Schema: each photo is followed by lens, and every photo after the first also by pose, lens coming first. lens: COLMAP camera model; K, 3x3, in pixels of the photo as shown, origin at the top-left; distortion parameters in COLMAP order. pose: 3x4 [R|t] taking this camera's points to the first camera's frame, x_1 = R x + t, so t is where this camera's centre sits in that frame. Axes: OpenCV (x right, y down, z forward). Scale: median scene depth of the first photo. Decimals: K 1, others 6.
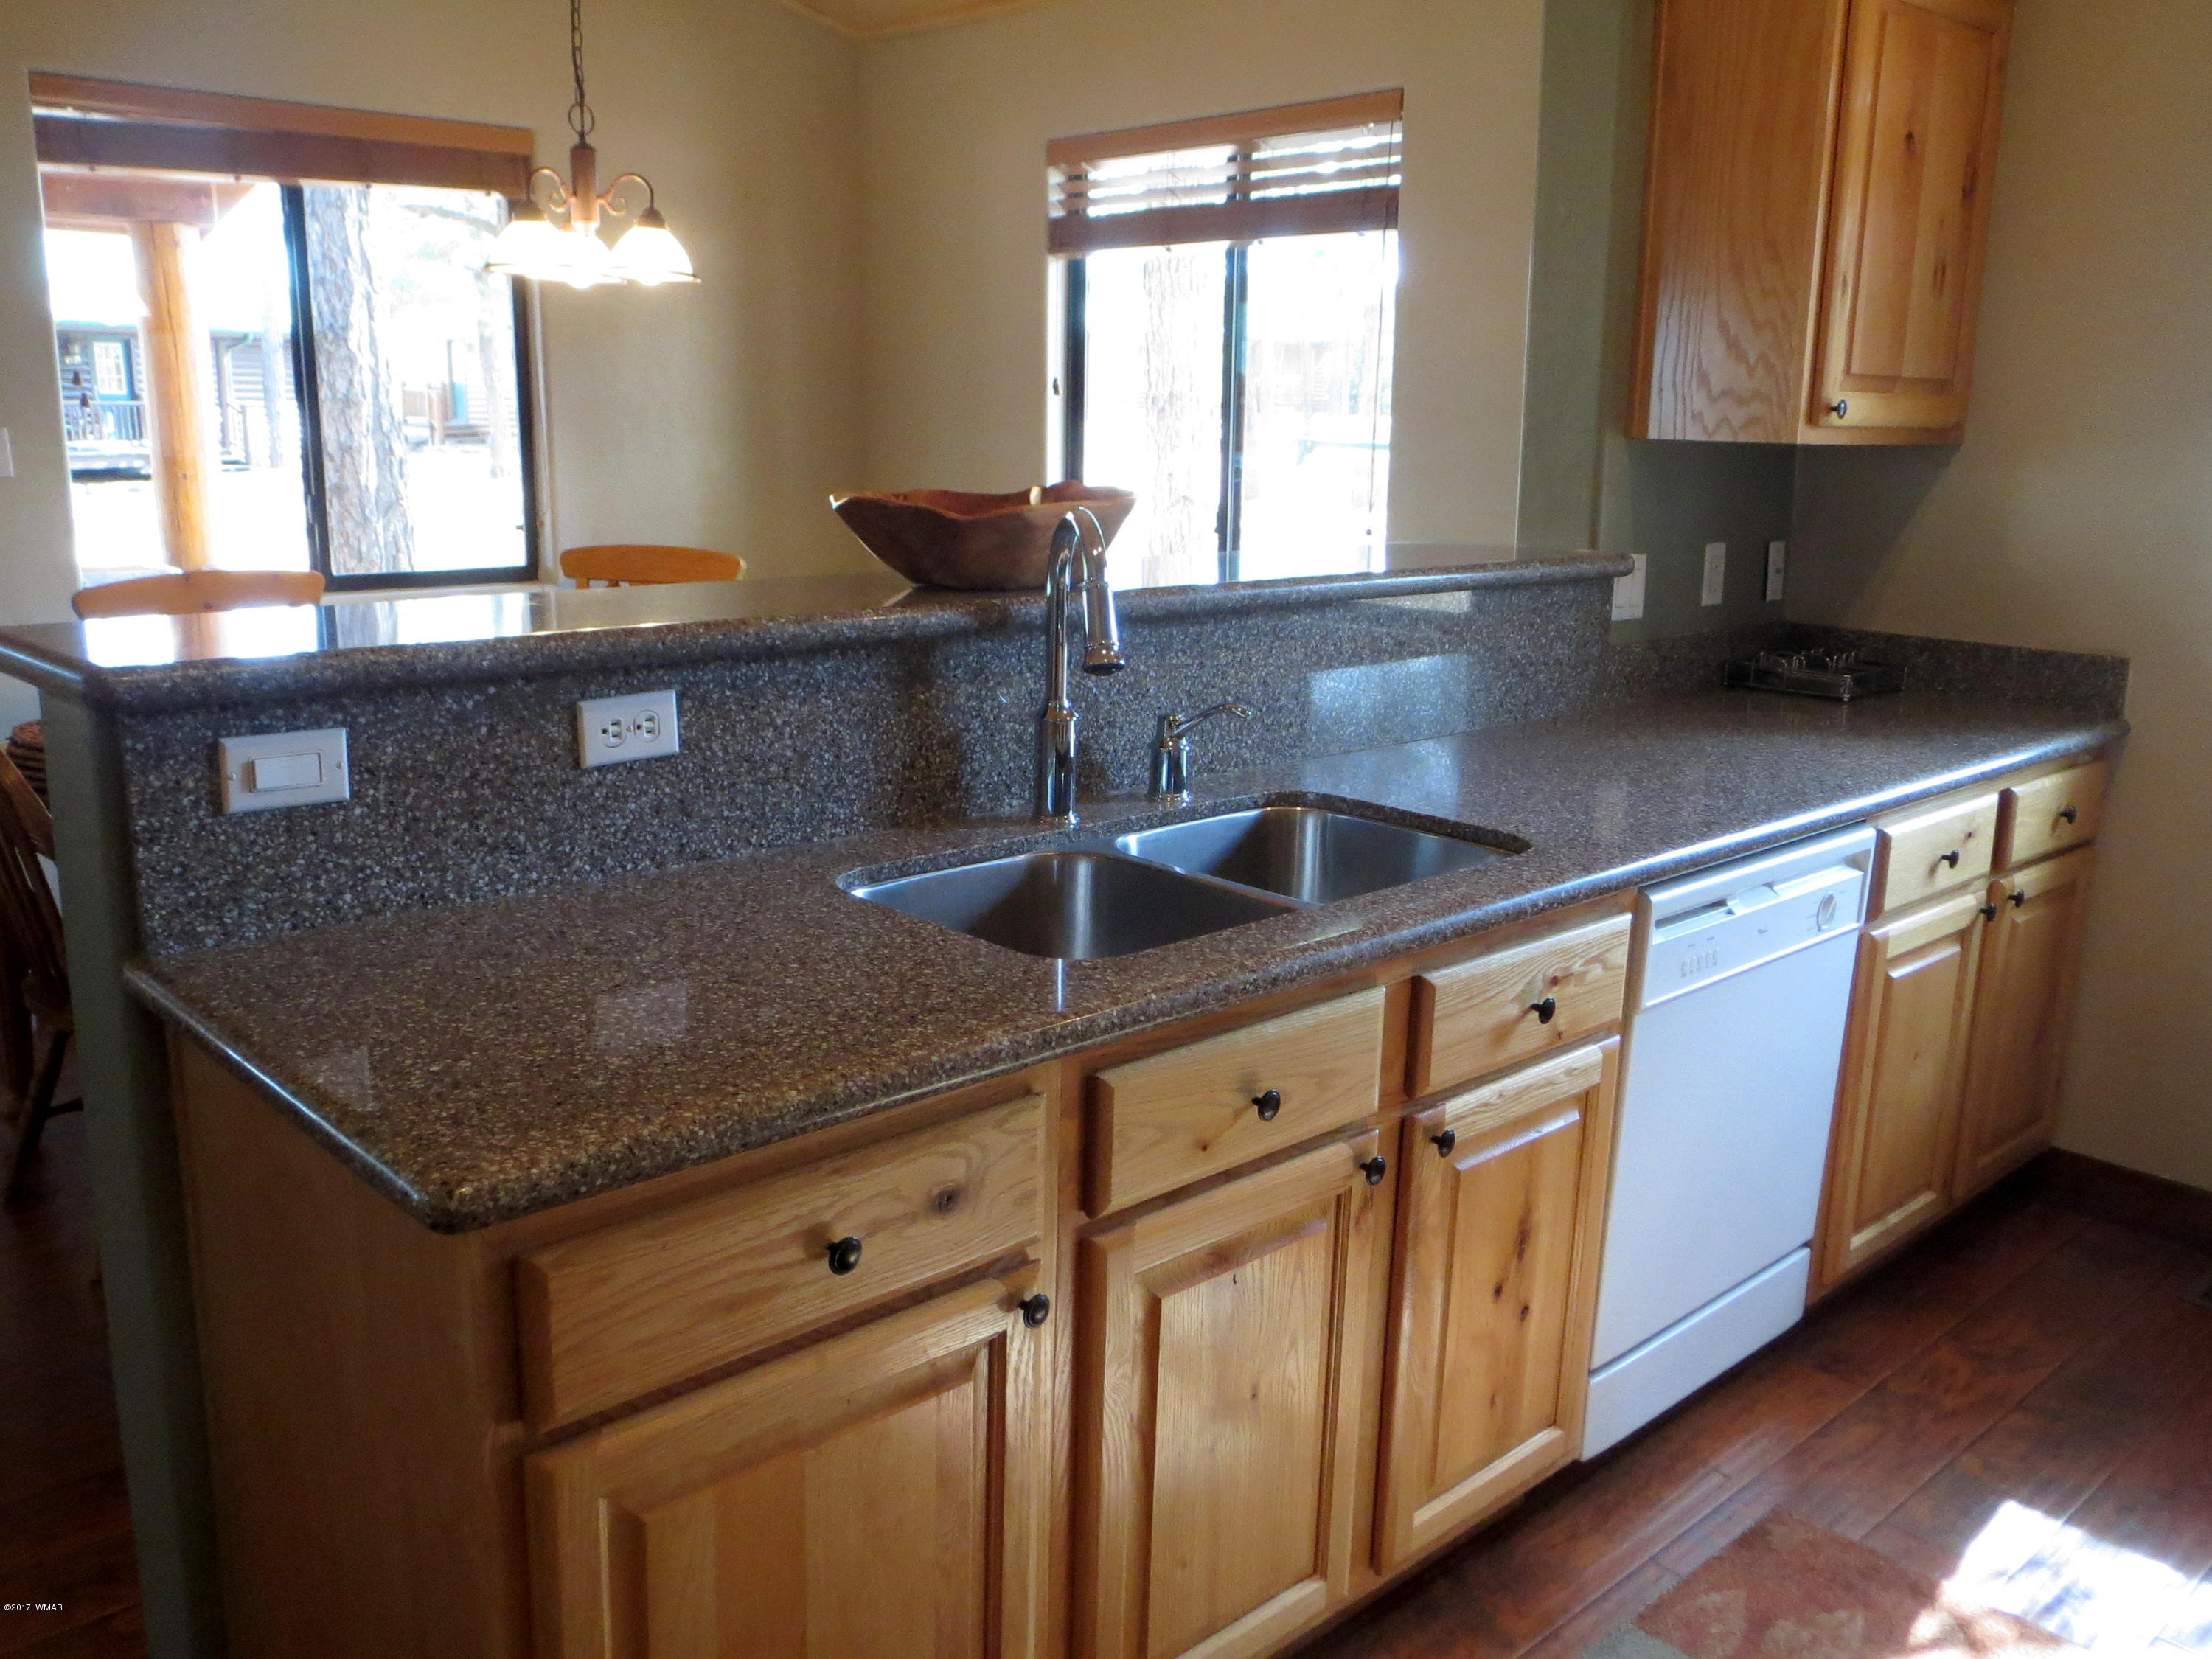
lens RADIAL K [[1879.7, 0, 1092.8], [0, 1879.7, 836.4], [0, 0, 1]] dist [-0.025788, 0.022246]
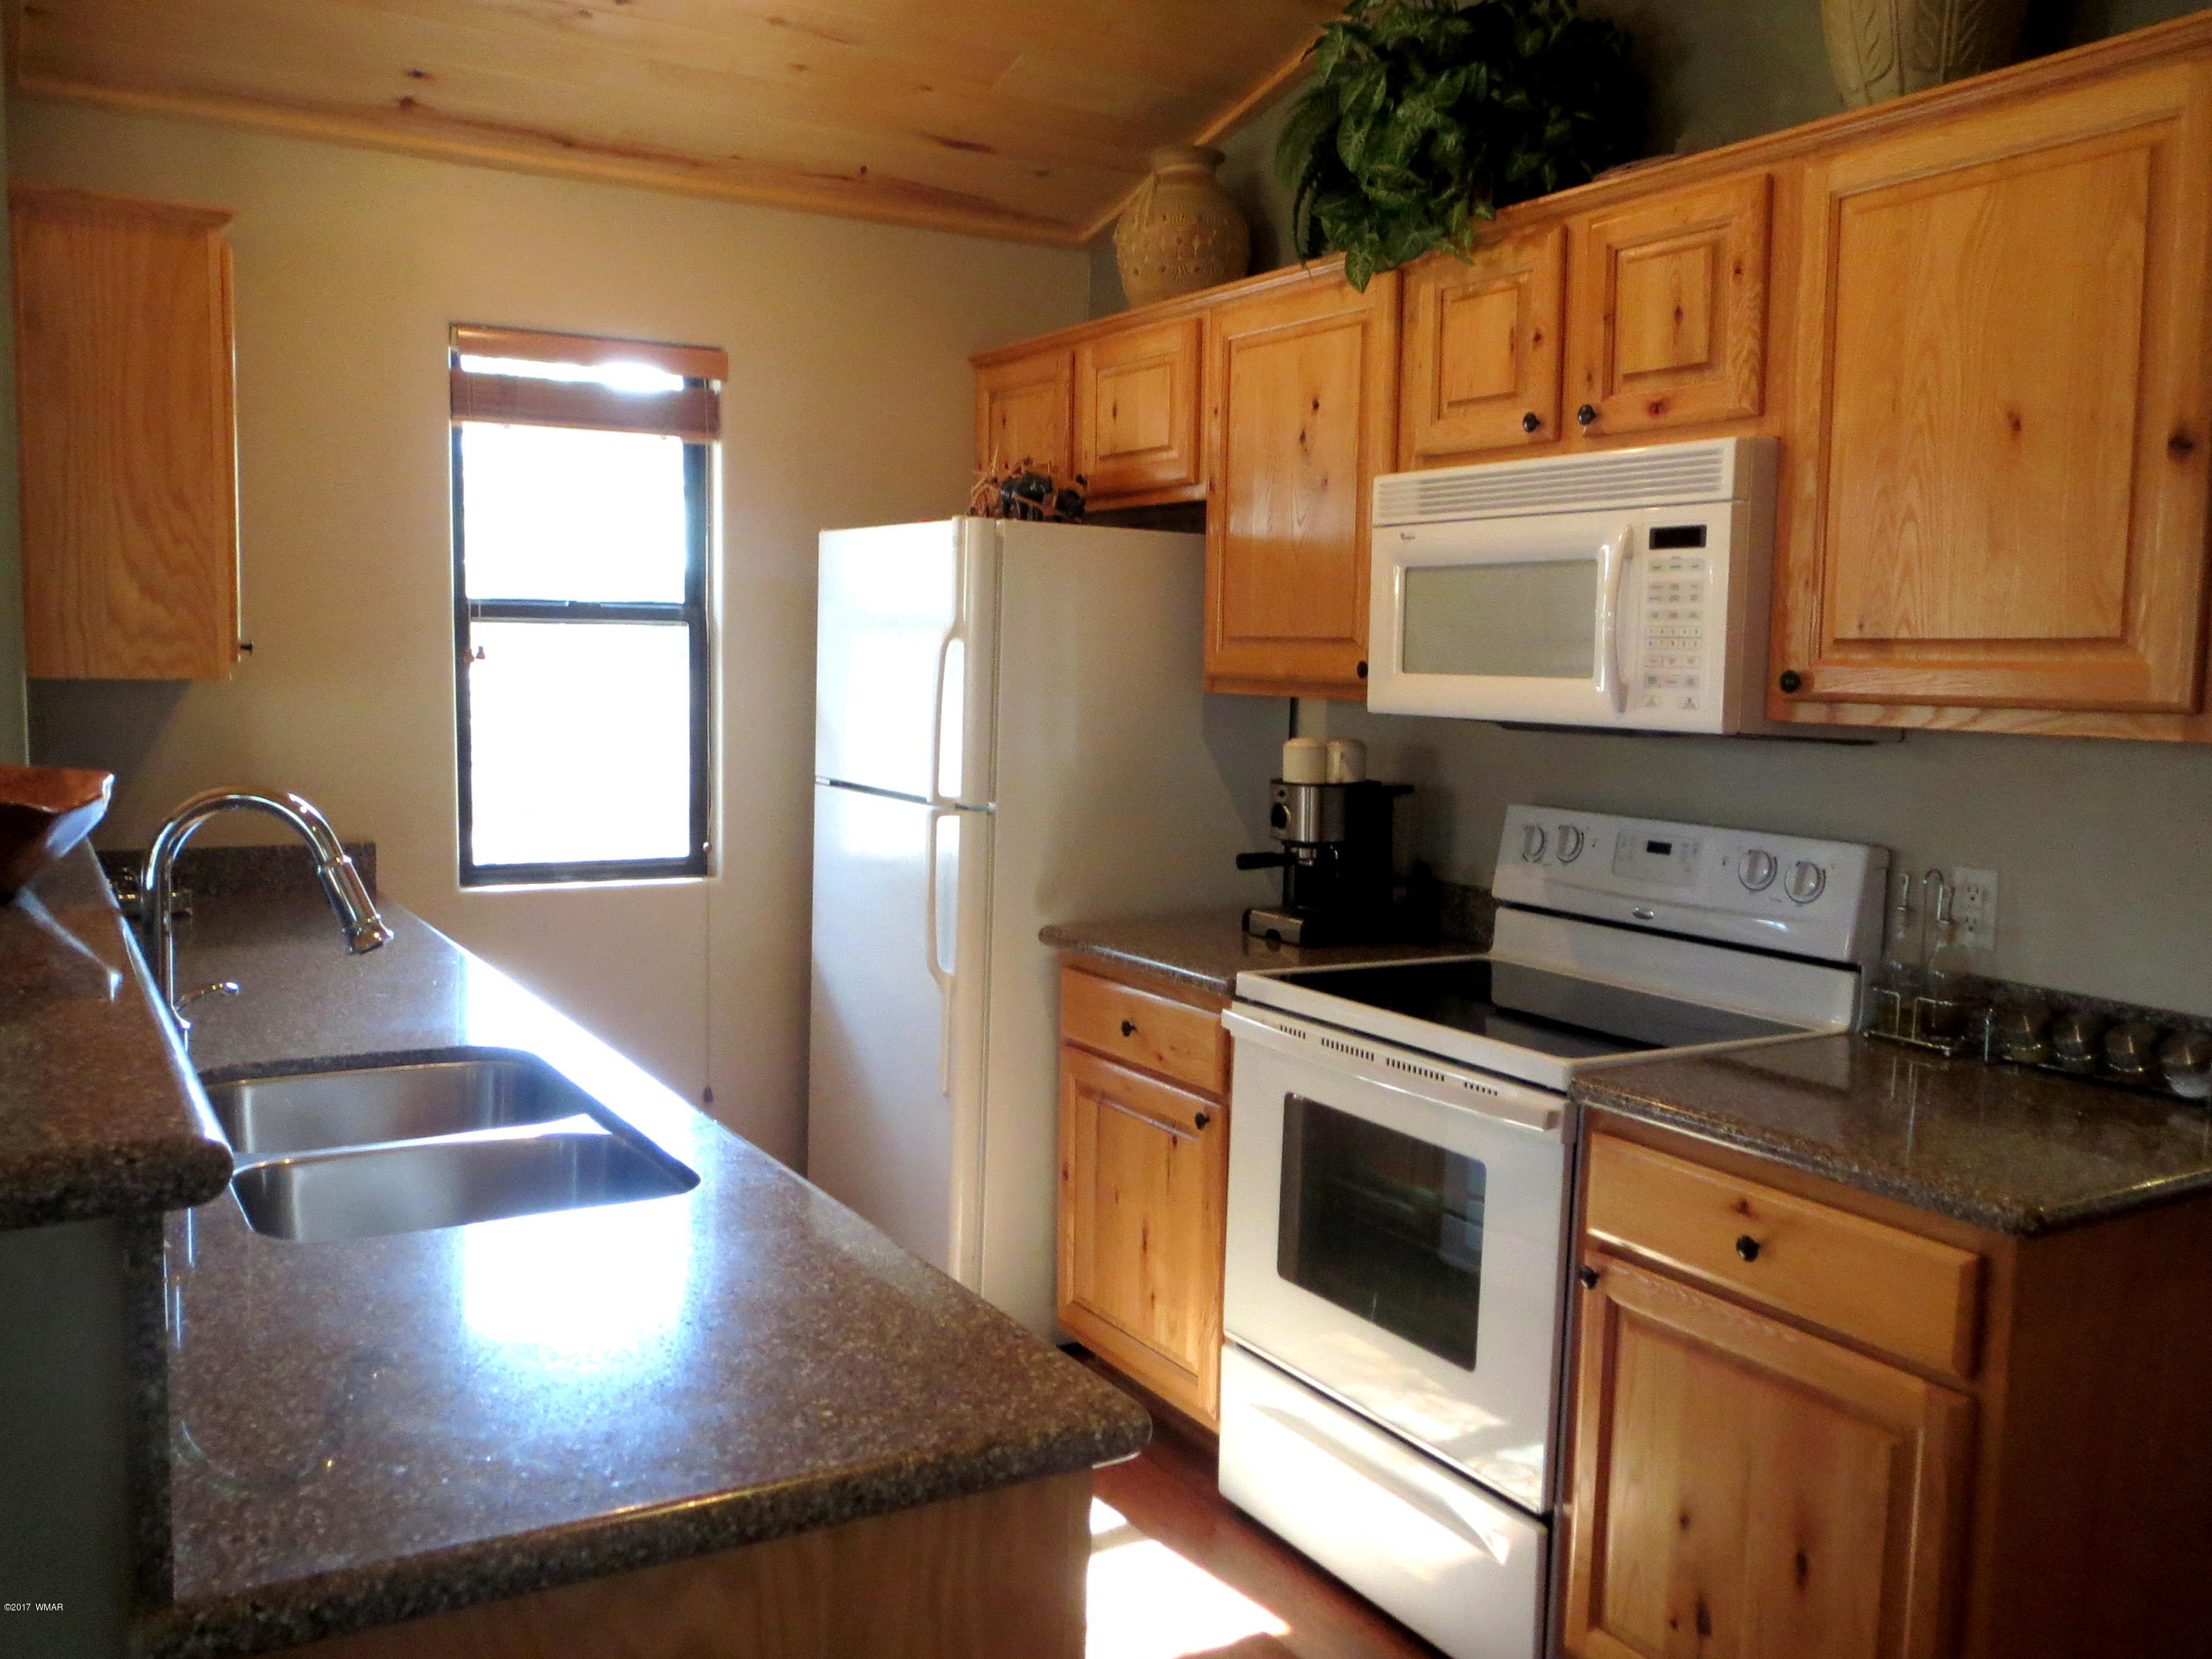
lens RADIAL K [[1879.7, 0, 1087.6], [0, 1879.7, 836.6], [0, 0, 1]] dist [-0.025788, 0.022246]
pose [[0.180173, -0.111933, 0.977245, -0.441283], [0.213129, 0.974345, 0.072307, -0.069384], [-0.960267, 0.195252, 0.199407, 0.244051]]
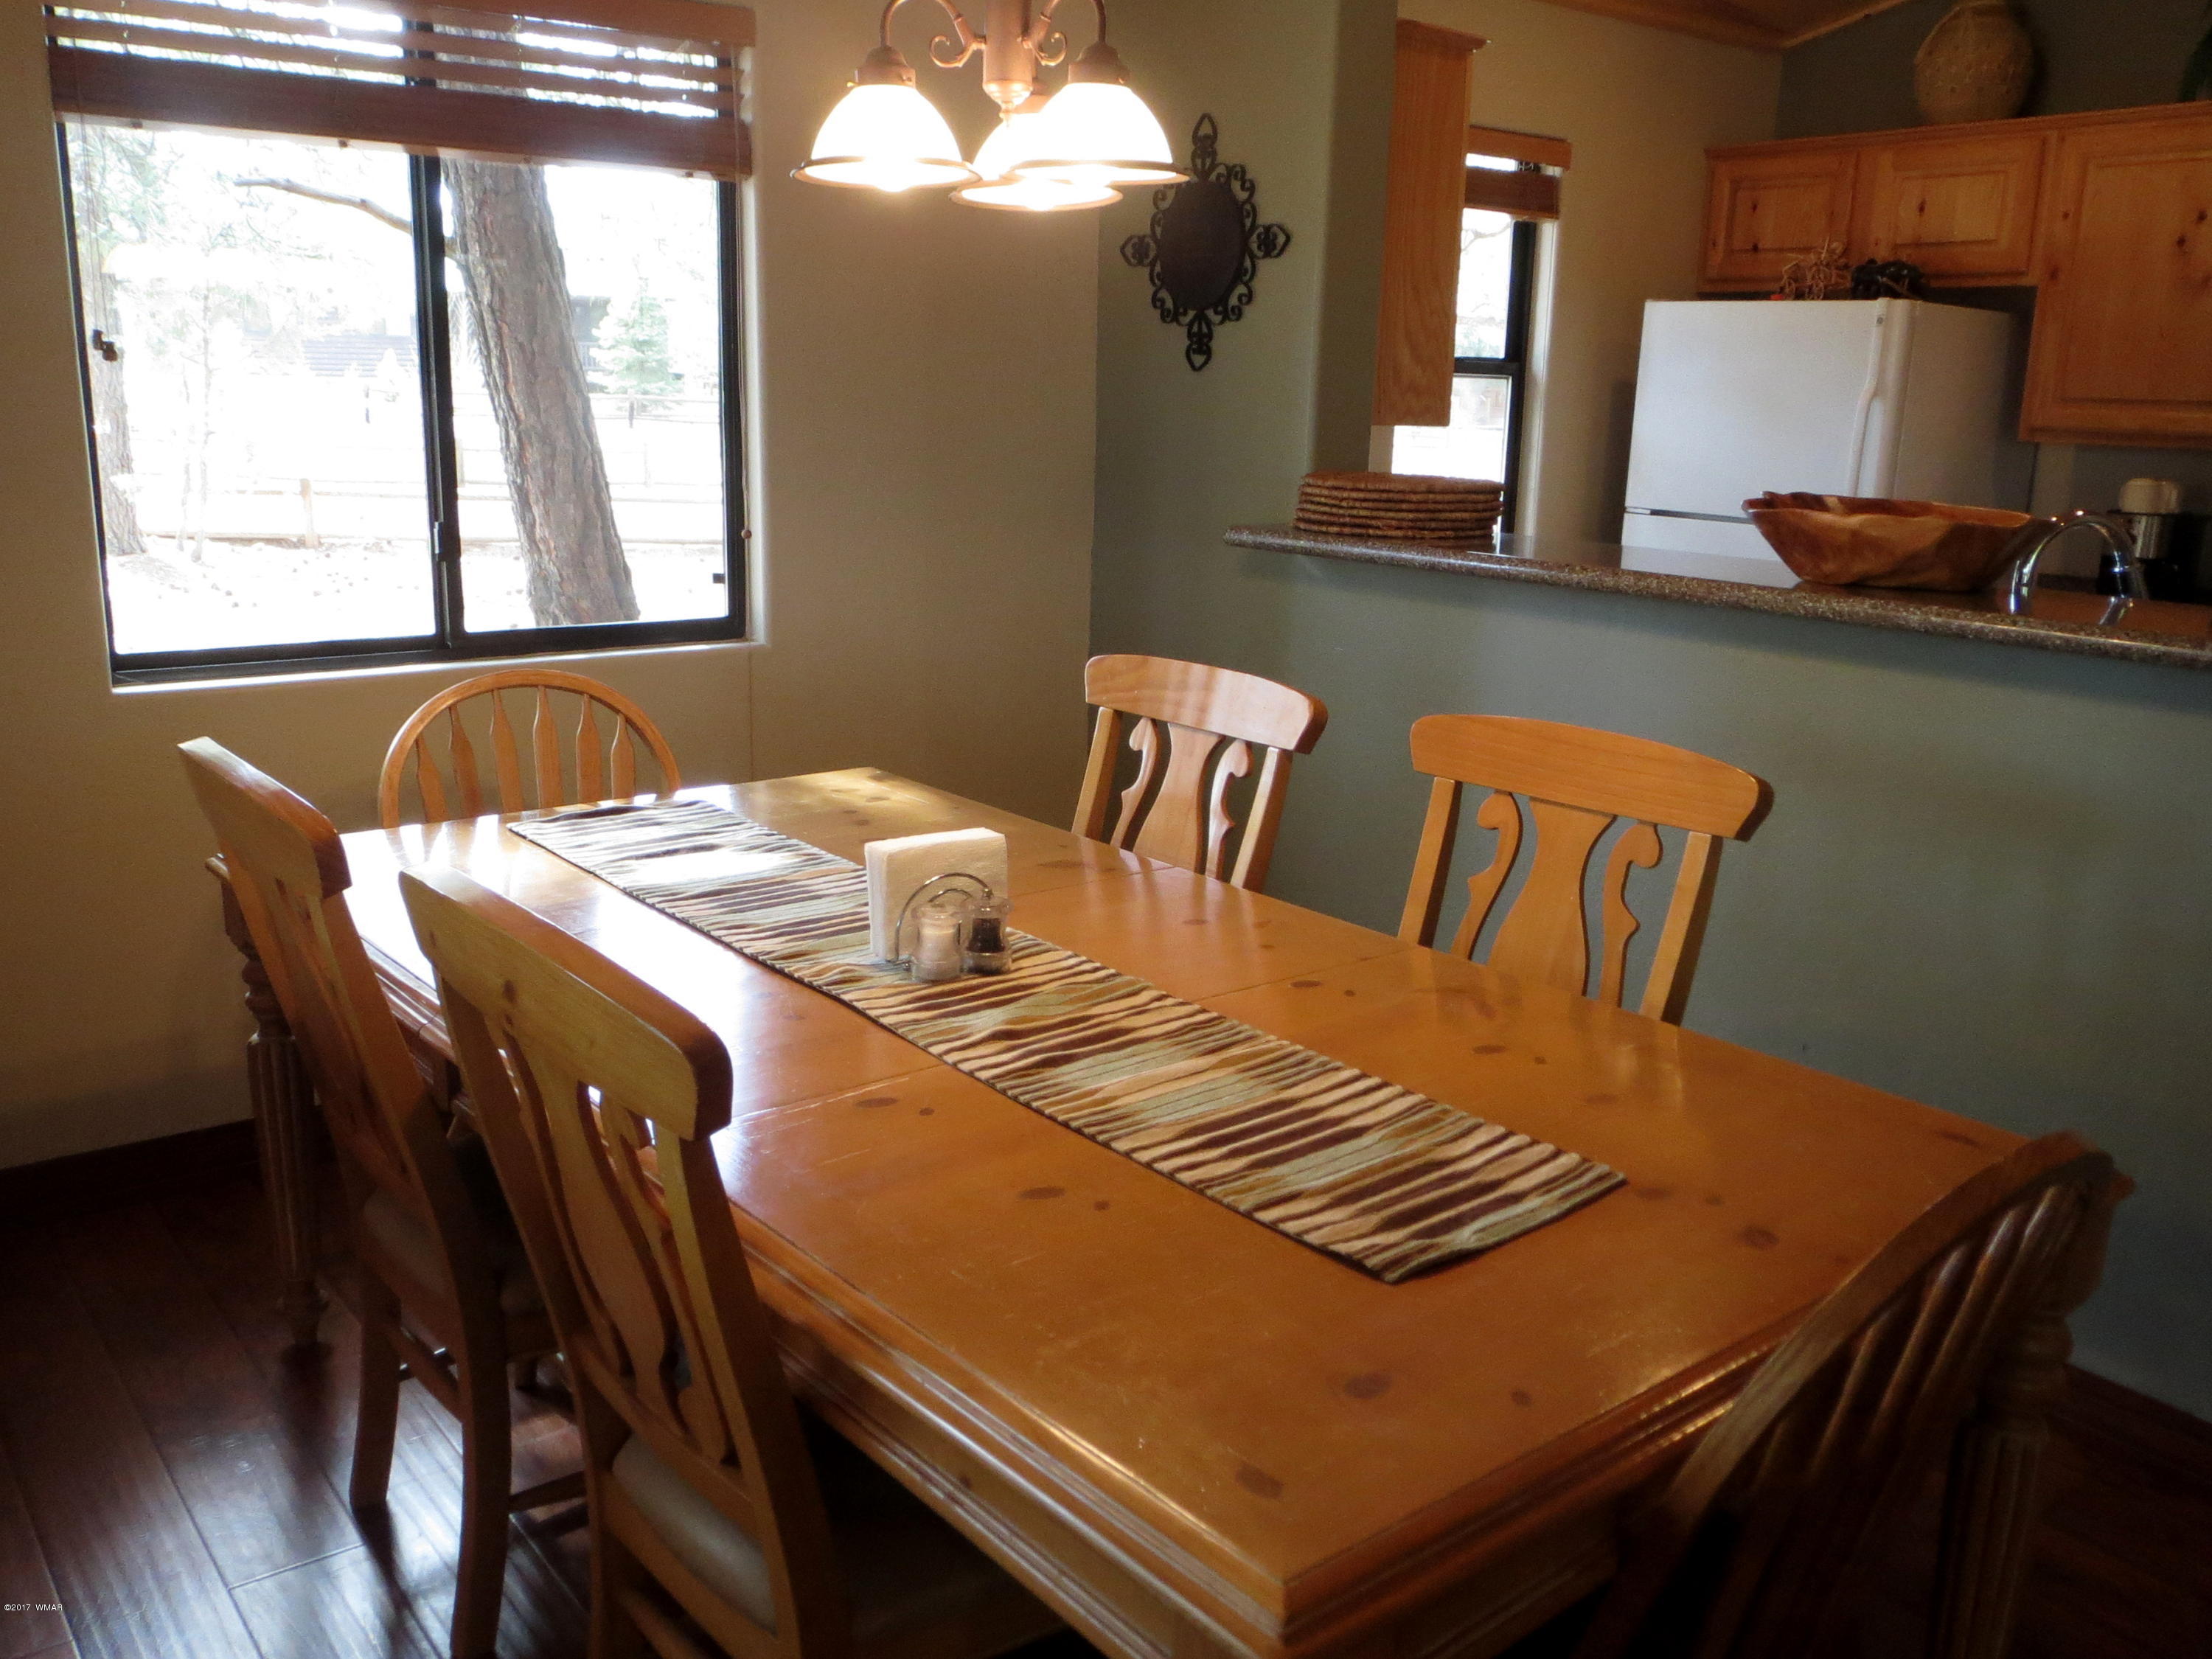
lens RADIAL K [[1879.7, 0, 1115.3], [0, 1879.7, 847.5], [0, 0, 1]] dist [-0.025788, 0.022246]
pose [[0.047560, -0.254377, 0.965935, -0.751552], [0.205500, 0.948835, 0.239755, -0.217890], [-0.977501, 0.187097, 0.097401, 0.857561]]
